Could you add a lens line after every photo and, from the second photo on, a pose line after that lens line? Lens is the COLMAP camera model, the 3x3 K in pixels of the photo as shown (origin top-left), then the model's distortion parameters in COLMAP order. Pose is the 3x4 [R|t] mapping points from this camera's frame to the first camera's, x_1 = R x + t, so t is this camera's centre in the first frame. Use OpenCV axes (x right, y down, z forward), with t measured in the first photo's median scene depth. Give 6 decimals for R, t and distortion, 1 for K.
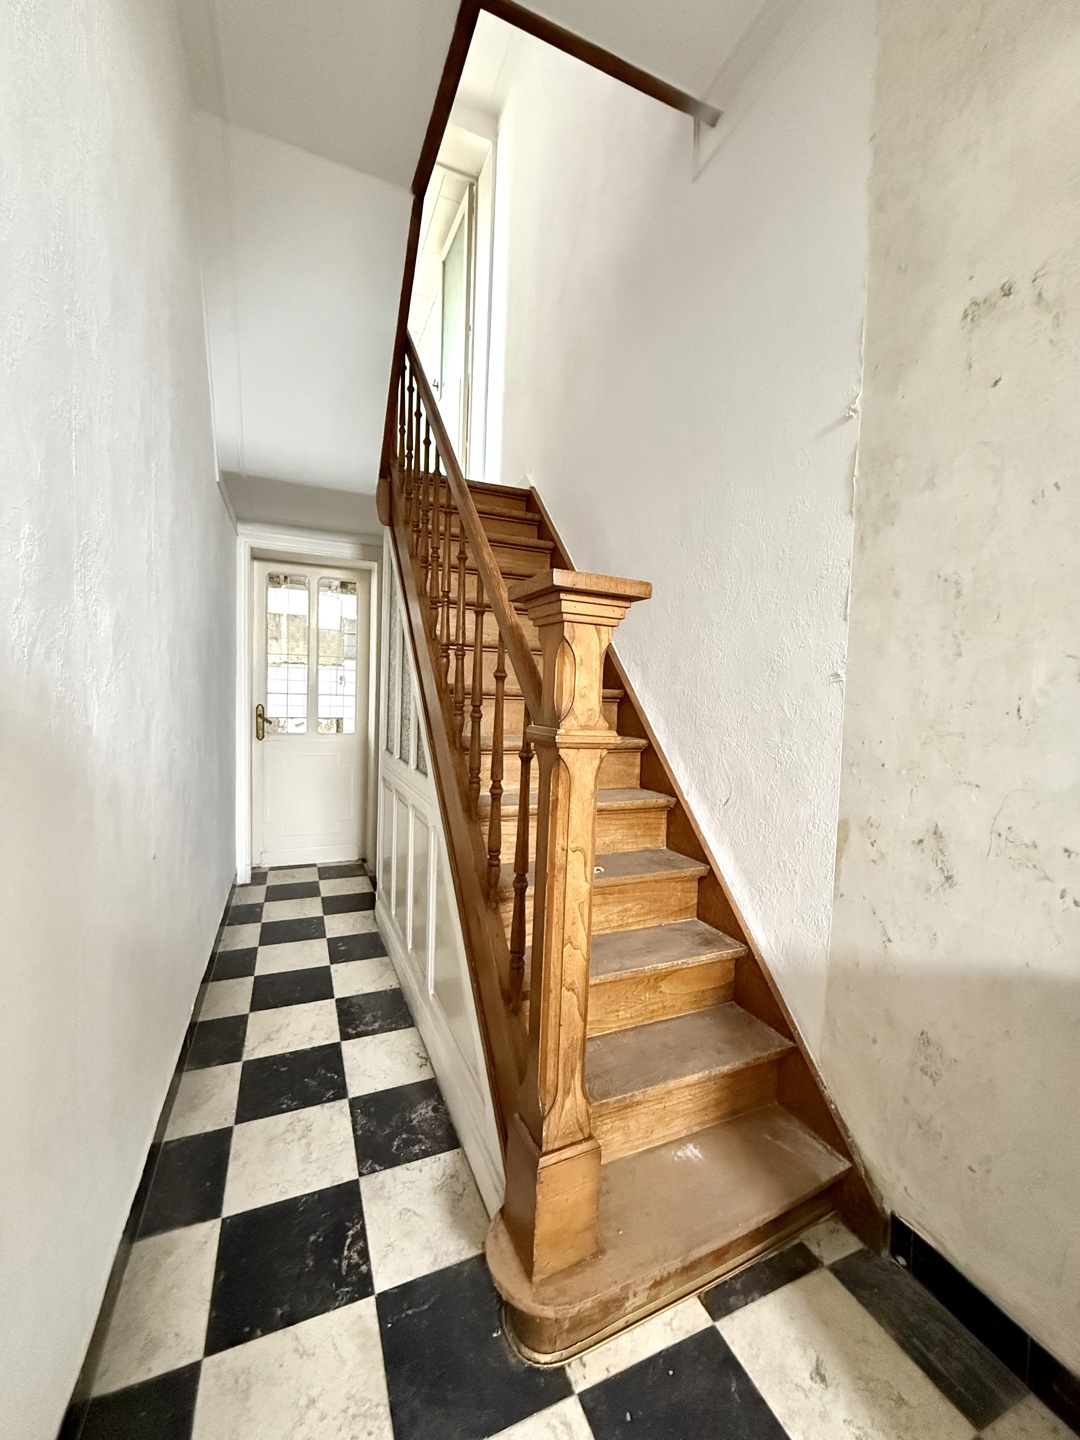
lens RADIAL K [[573.5, 0, 540.0], [0, 573.5, 720.0], [0, 0, 1]] dist [-0.000179, -0.000072]
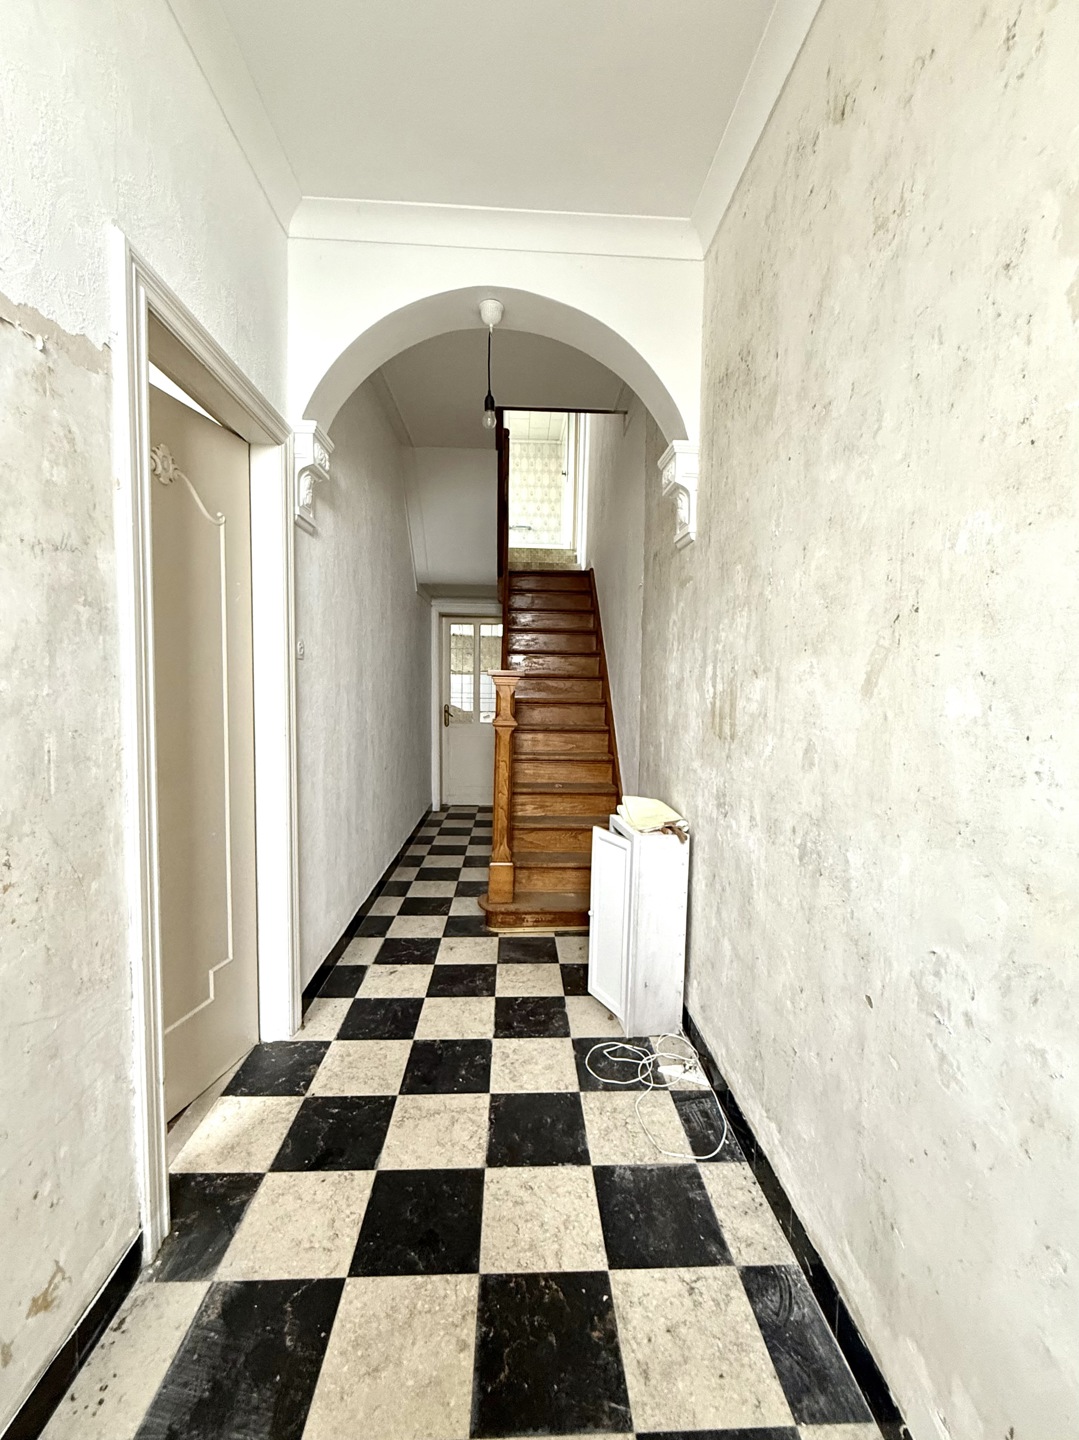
lens RADIAL K [[573.5, 0, 539.5], [0, 573.5, 720.0], [0, 0, 1]] dist [-0.000179, -0.000072]
pose [[0.939116, 0.006744, -0.343535, 0.507438], [-0.002189, 0.999905, 0.013645, -0.010818], [0.343594, -0.012062, 0.939041, -0.694183]]
